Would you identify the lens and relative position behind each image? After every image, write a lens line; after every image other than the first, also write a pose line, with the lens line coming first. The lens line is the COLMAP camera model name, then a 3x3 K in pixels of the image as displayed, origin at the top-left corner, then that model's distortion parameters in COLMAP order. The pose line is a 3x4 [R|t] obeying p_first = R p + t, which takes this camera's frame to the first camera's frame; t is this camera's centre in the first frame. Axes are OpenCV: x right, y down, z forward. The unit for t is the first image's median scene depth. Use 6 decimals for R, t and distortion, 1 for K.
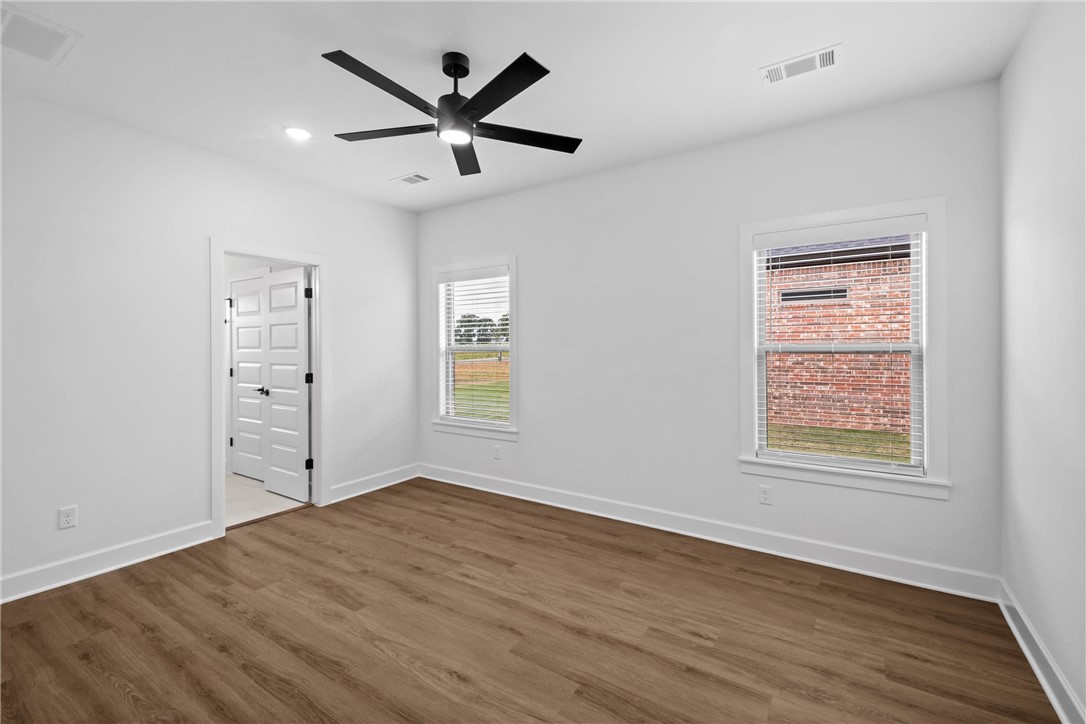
lens RADIAL K [[490.9, 0, 543.6], [0, 490.9, 346.9], [0, 0, 1]] dist [0.001164, 0.000098]
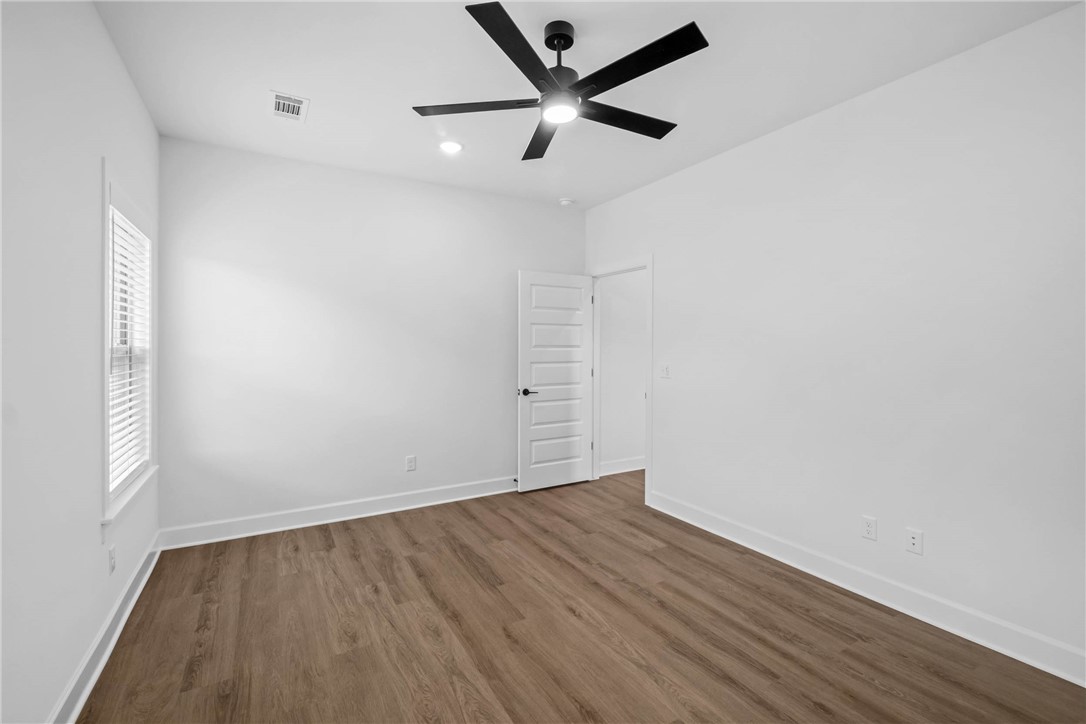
lens RADIAL K [[467.2, 0, 542.3], [0, 467.2, 355.5], [0, 0, 1]] dist [-0.001160, -0.000236]
pose [[-0.896989, -0.008111, 0.441979, -0.558035], [0.001277, 0.999780, 0.020938, -0.004905], [-0.442051, 0.019346, -0.896781, 1.880129]]
